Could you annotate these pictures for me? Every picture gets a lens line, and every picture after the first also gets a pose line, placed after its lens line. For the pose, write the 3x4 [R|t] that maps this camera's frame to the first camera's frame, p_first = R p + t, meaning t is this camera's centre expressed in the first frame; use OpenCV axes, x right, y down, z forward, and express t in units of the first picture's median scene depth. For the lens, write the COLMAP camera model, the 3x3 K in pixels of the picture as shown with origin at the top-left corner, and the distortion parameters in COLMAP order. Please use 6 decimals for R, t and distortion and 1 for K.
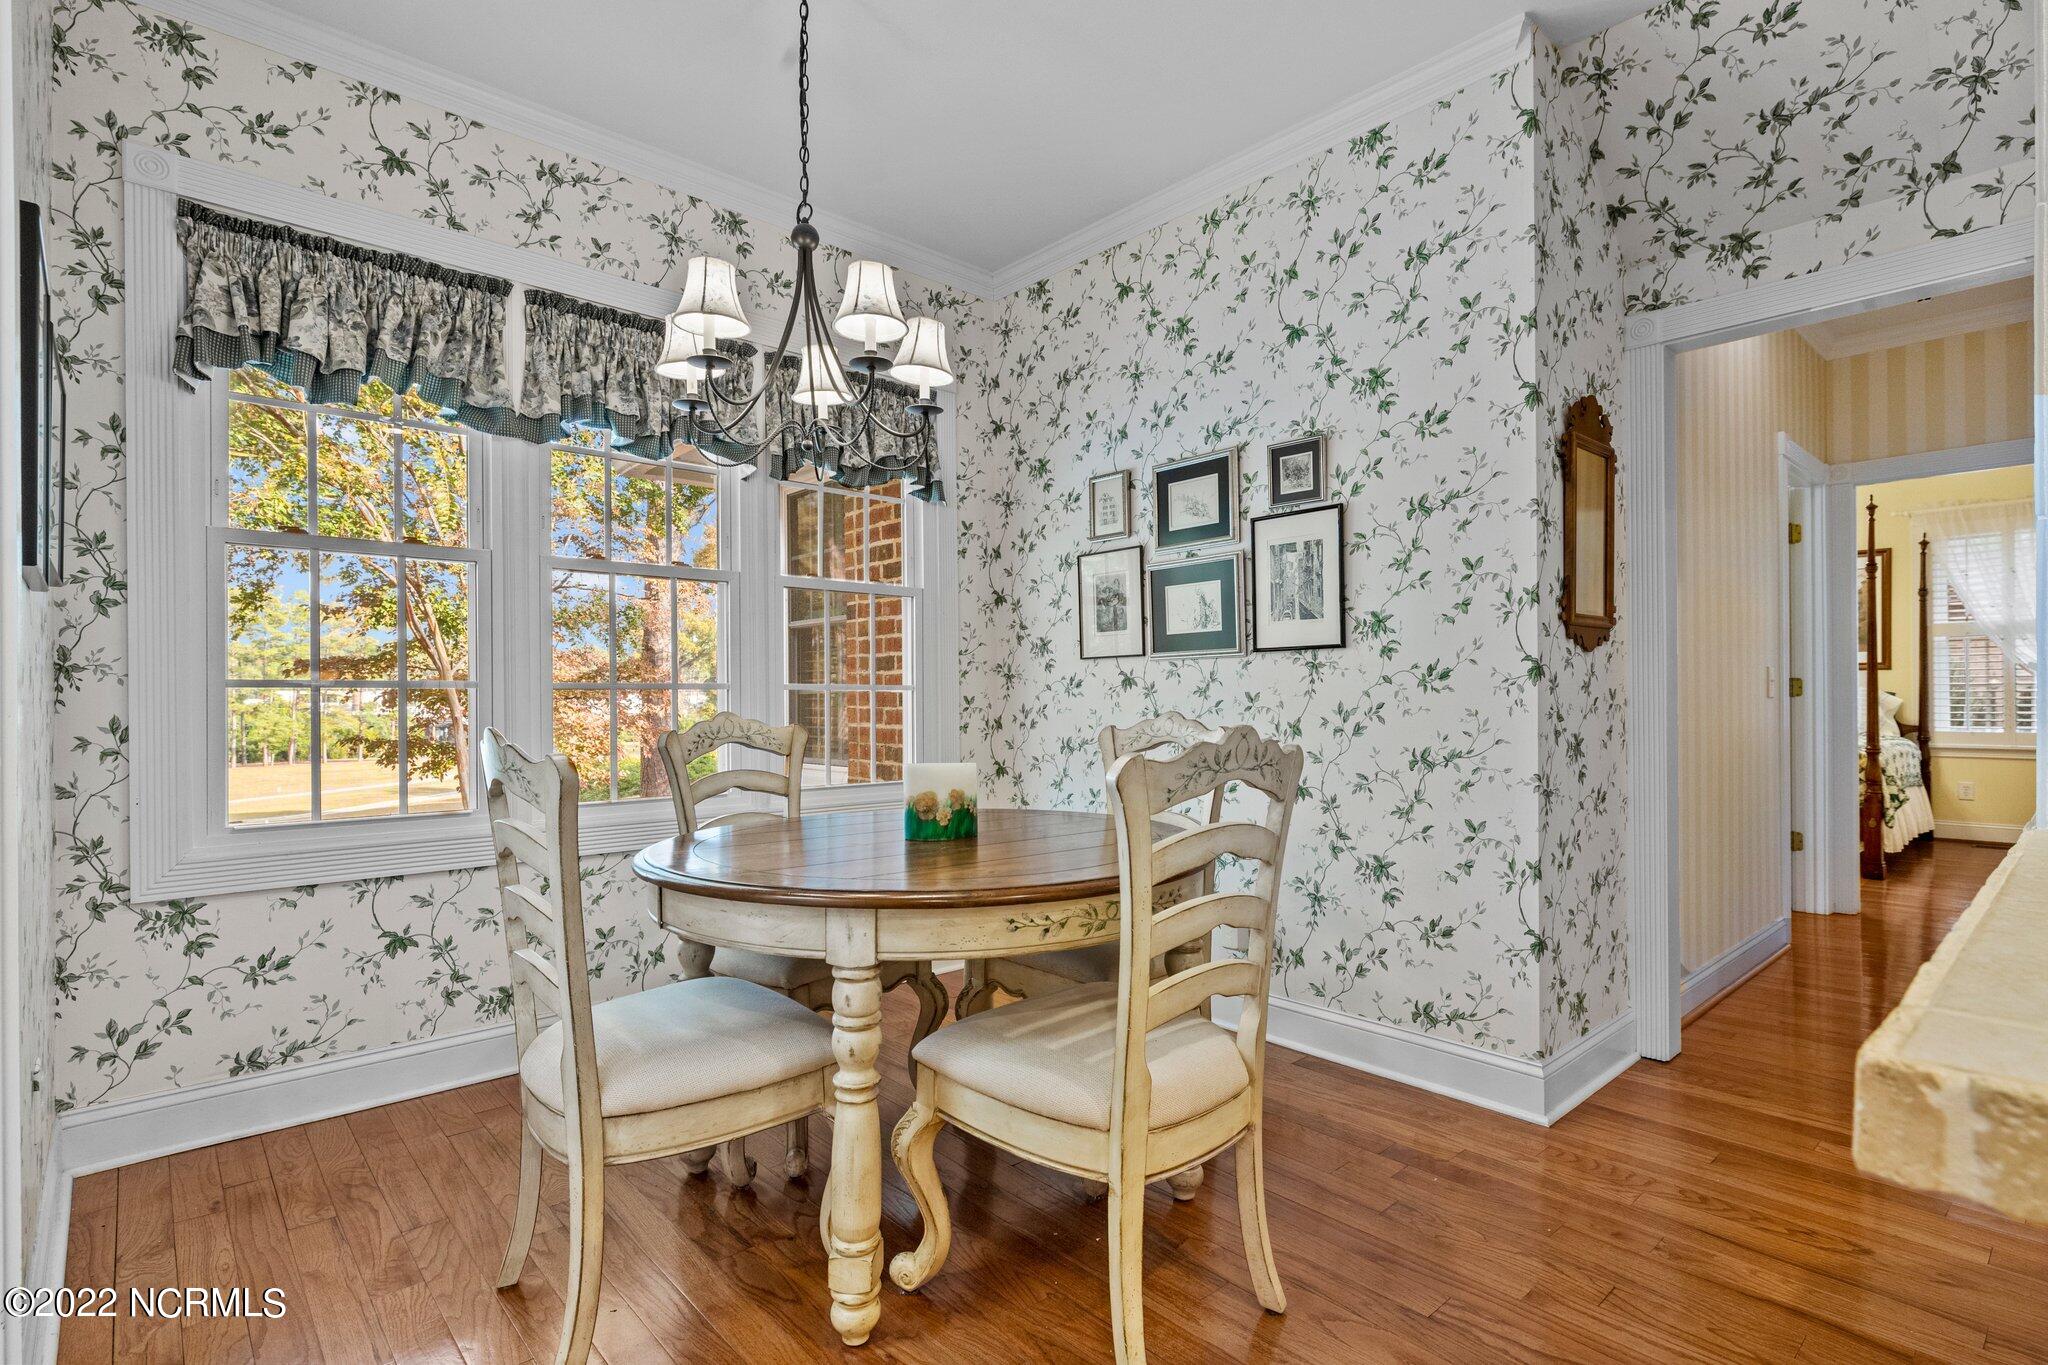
lens RADIAL K [[983.3, 0, 1017.5], [0, 983.3, 694.7], [0, 0, 1]] dist [-0.000376, -0.001906]
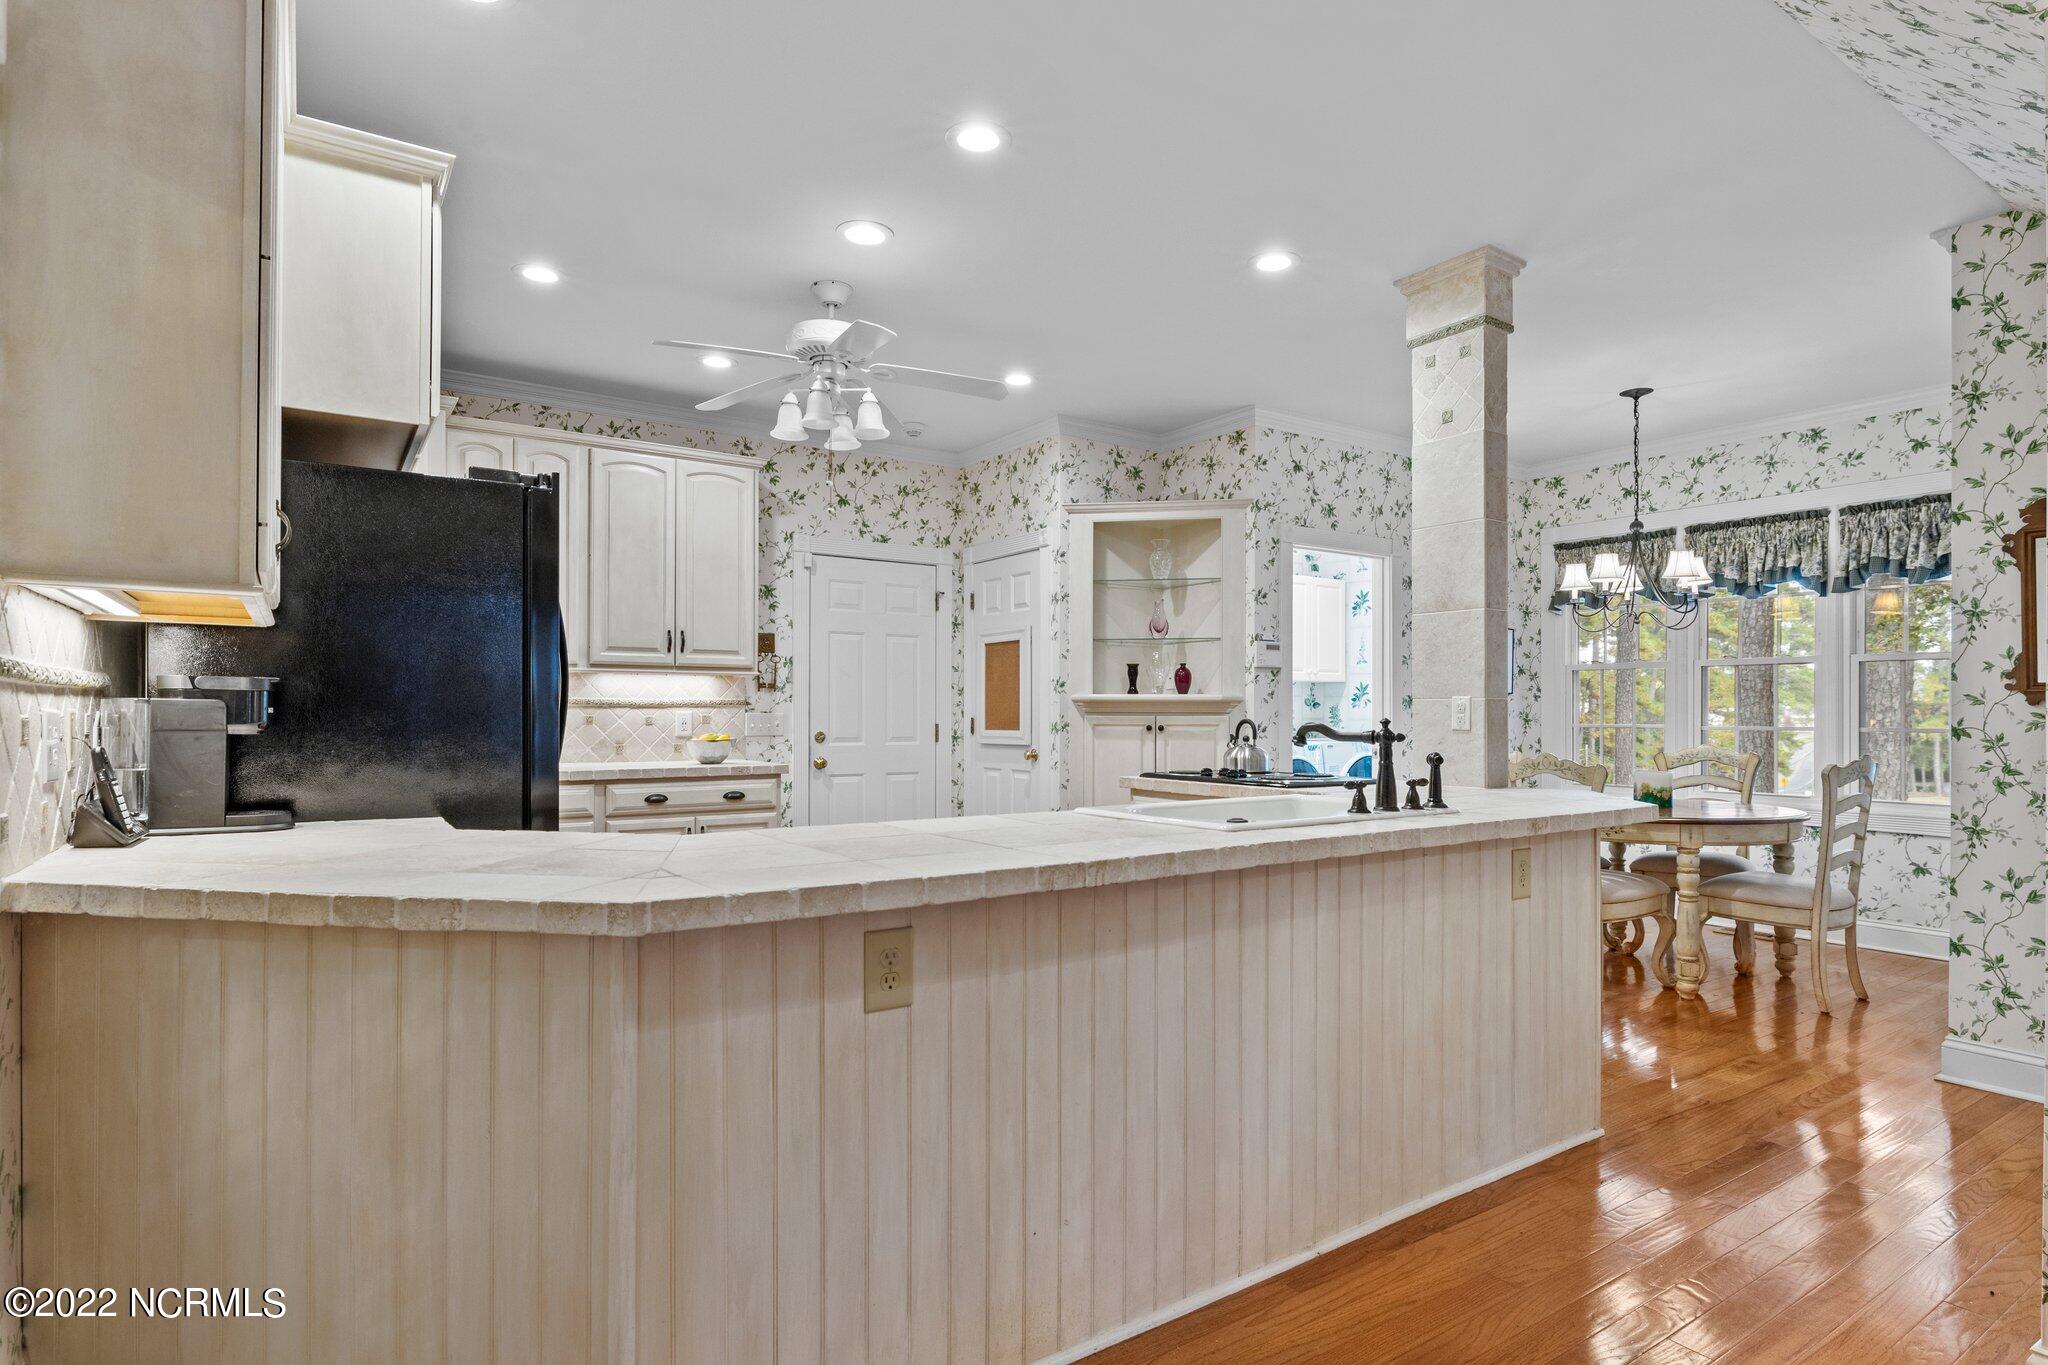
lens RADIAL K [[1079.0, 0, 1024.4], [0, 1079.0, 700.9], [0, 0, 1]] dist [0.003140, -0.000089]
pose [[-0.154344, -0.006814, -0.987994, 1.840427], [0.003452, 0.999966, -0.007436, -0.052149], [0.988011, -0.004558, -0.154315, 0.019945]]
